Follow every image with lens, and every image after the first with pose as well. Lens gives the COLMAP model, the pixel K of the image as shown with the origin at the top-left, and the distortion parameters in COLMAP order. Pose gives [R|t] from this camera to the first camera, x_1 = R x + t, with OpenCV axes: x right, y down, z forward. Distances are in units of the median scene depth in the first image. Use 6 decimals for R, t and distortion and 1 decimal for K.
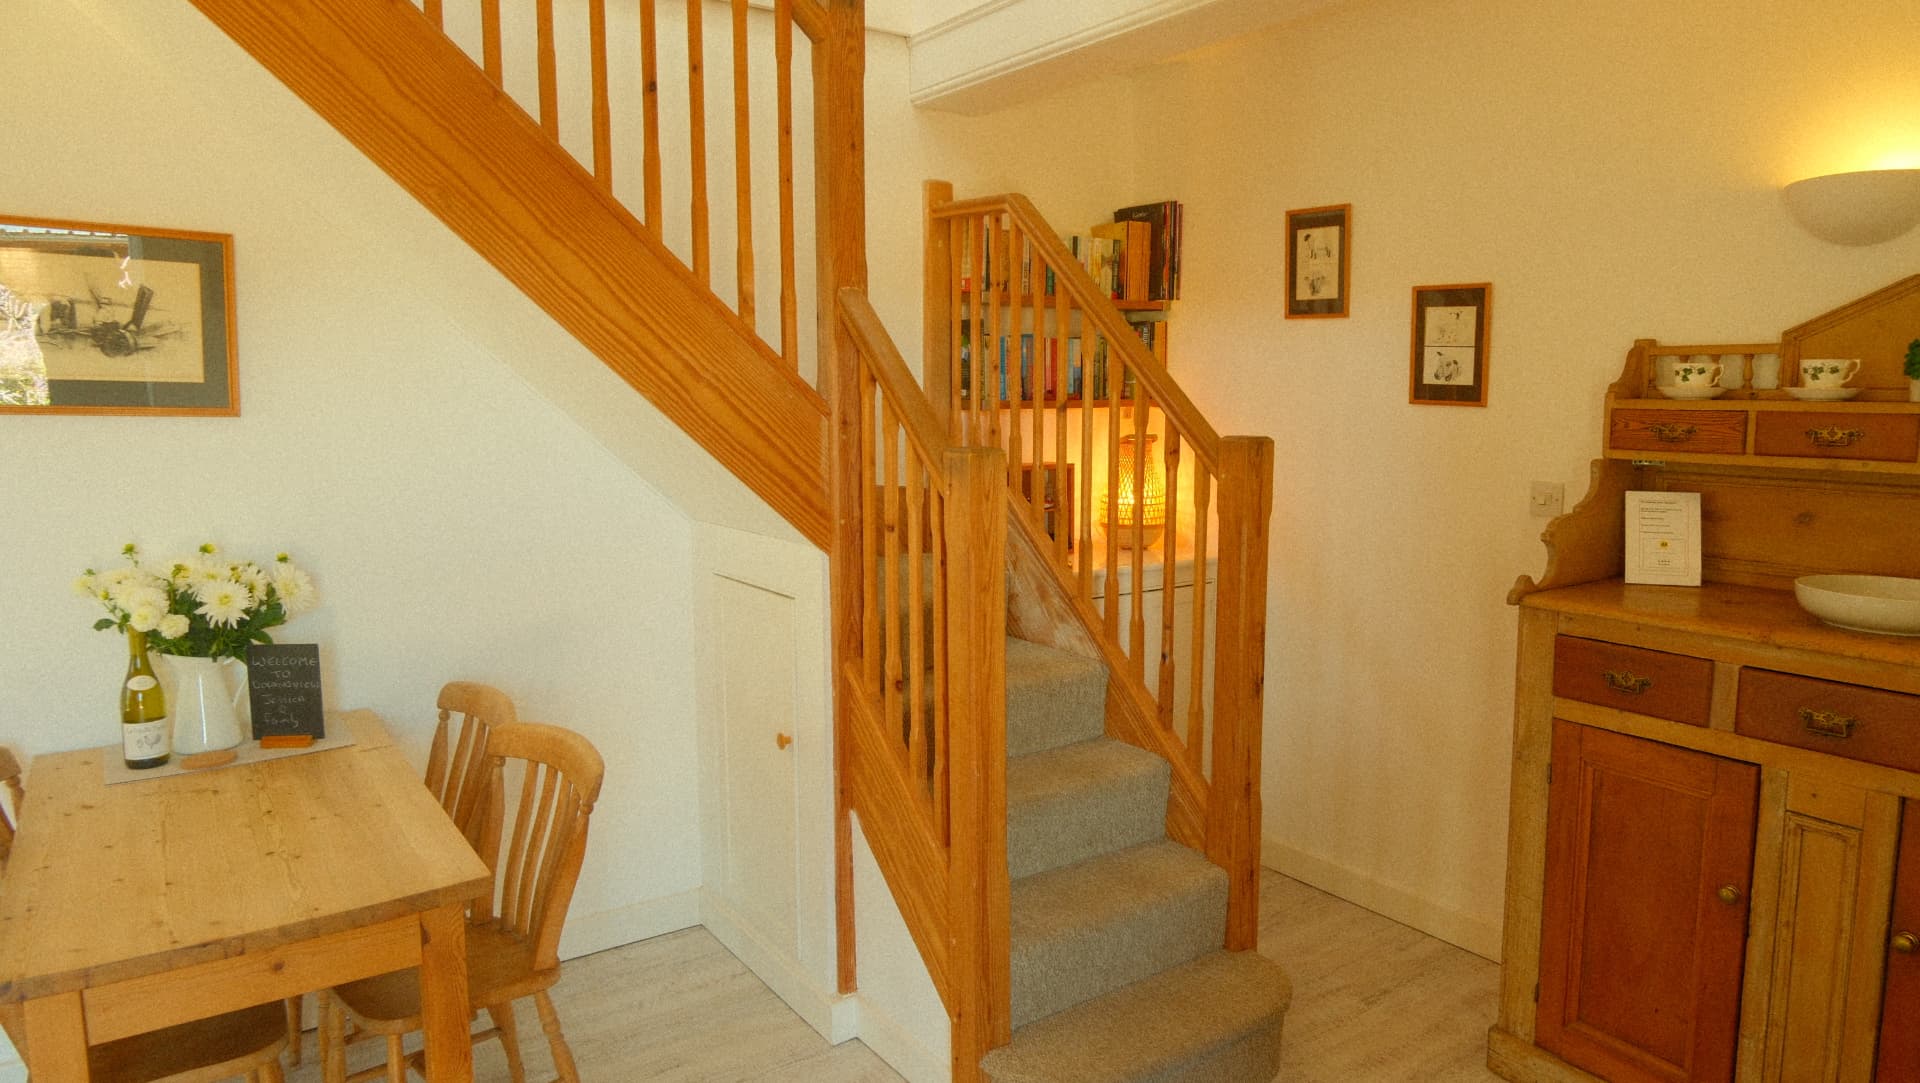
lens RADIAL K [[1202.8, 0, 977.7], [0, 1202.8, 538.5], [0, 0, 1]] dist [-0.013522, 0.005338]
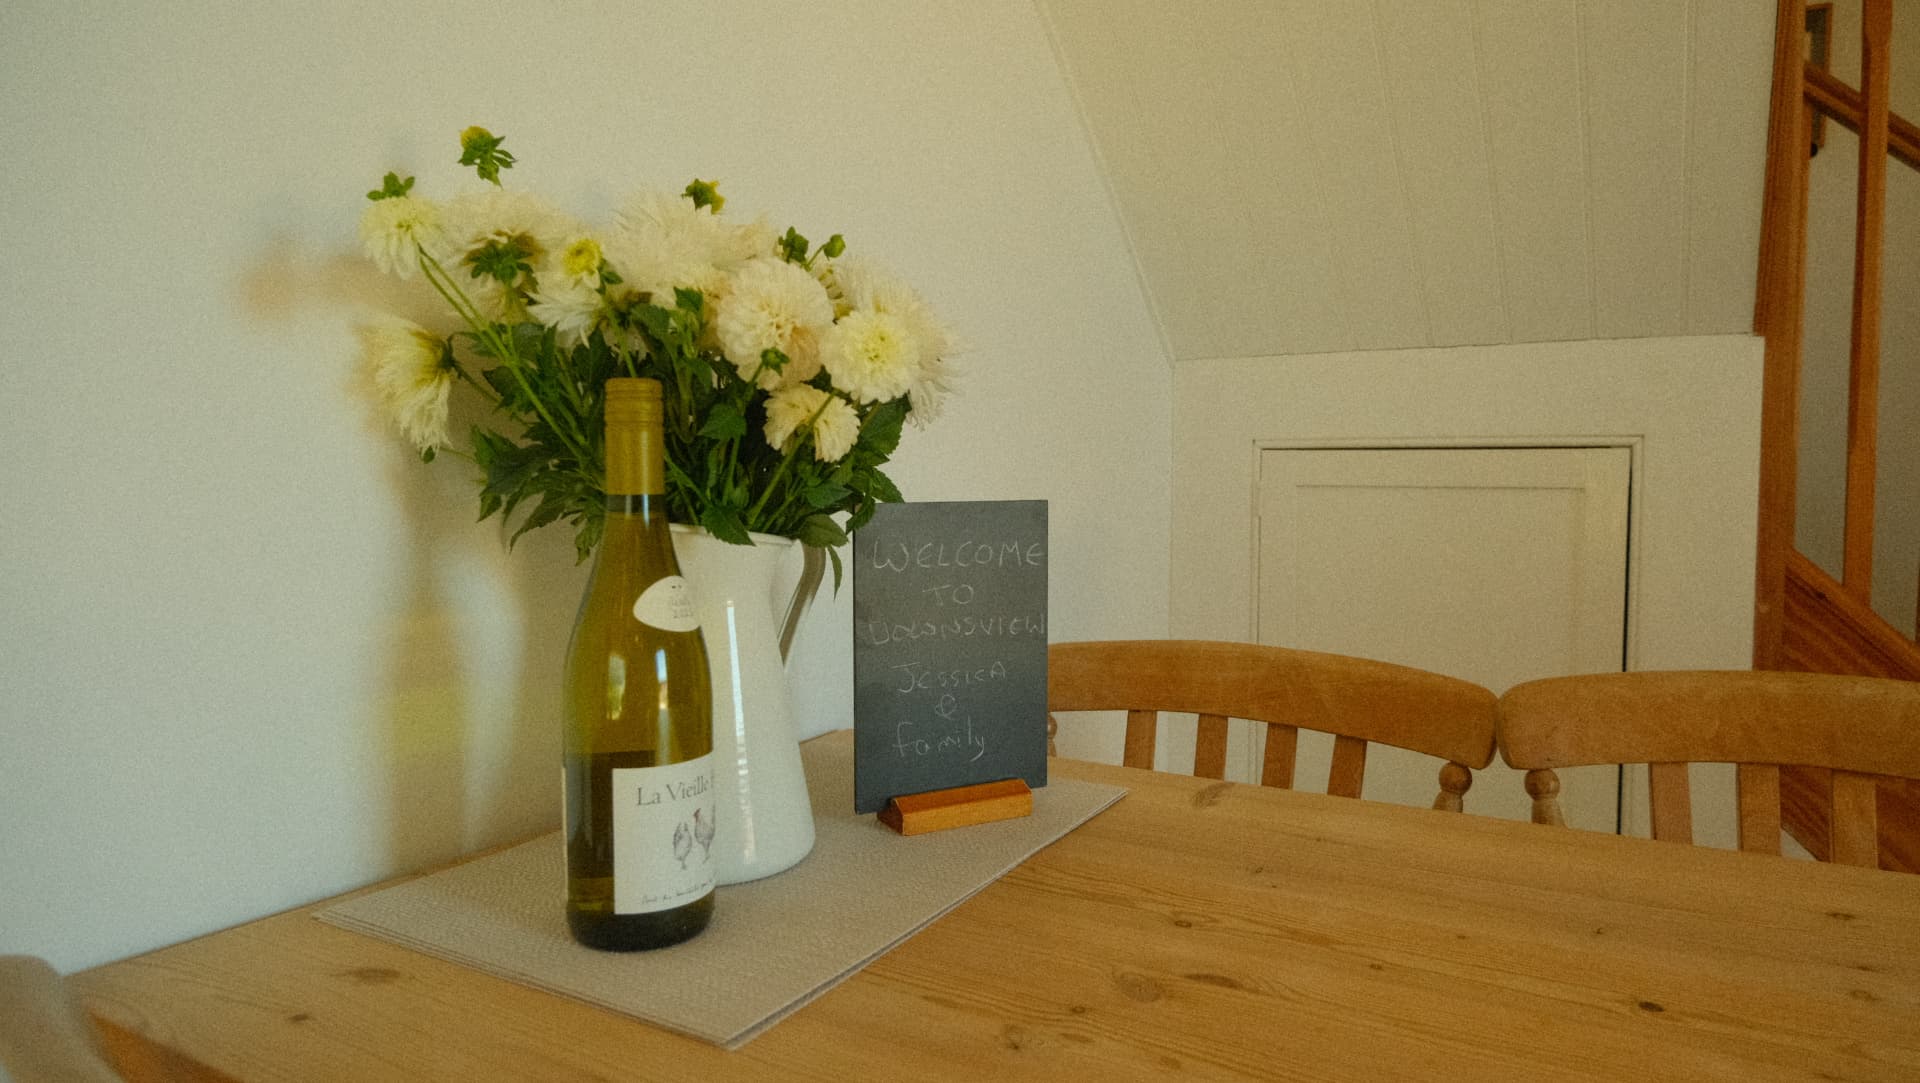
lens RADIAL K [[1202.8, 0, 977.7], [0, 1202.8, 538.5], [0, 0, 1]] dist [-0.013522, 0.005338]
pose [[0.915988, -0.028513, 0.400191, -0.714490], [0.056981, 0.996606, -0.059417, 0.119077], [-0.397138, 0.077229, 0.914504, 0.713562]]
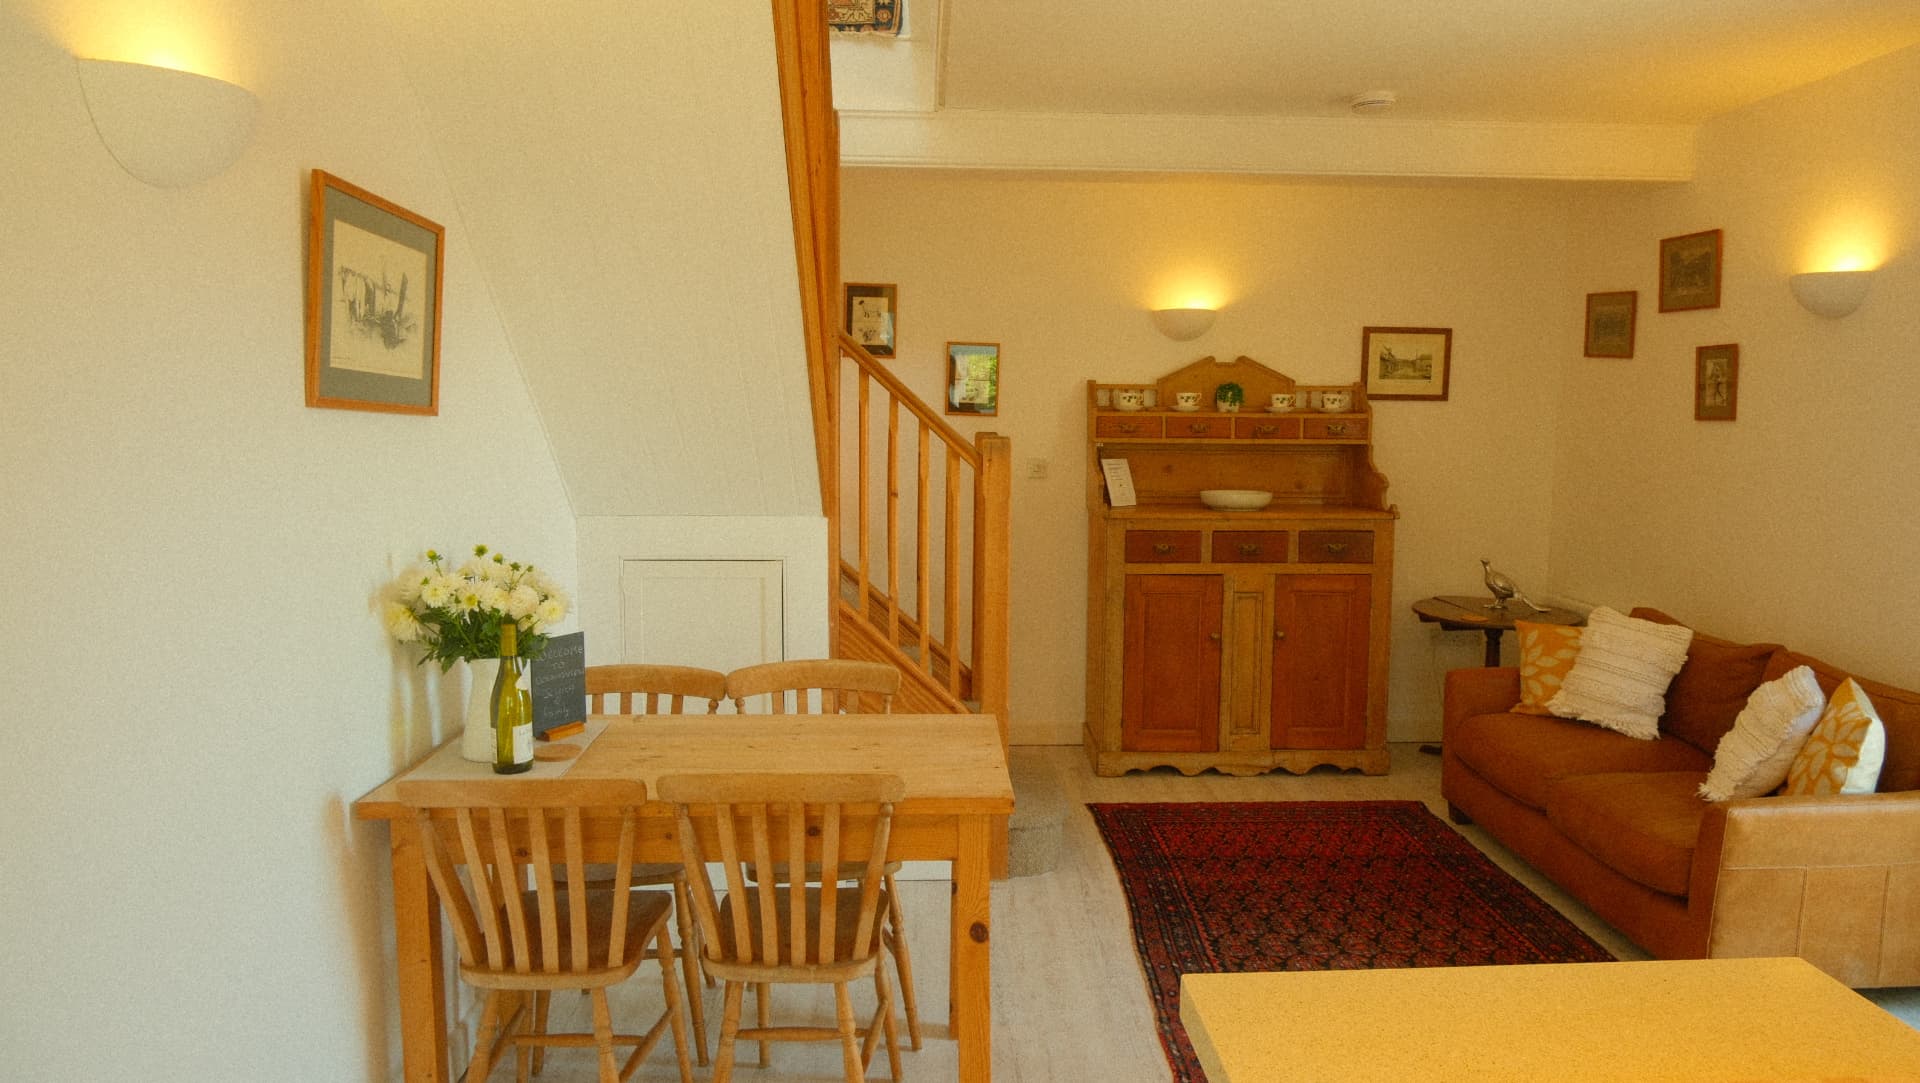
lens RADIAL K [[1202.8, 0, 977.7], [0, 1202.8, 538.5], [0, 0, 1]] dist [-0.013522, 0.005338]
pose [[0.542980, -0.078964, 0.836024, -1.257337], [0.099851, 0.994577, 0.029088, 0.010838], [-0.833788, 0.067683, 0.547921, 0.132538]]
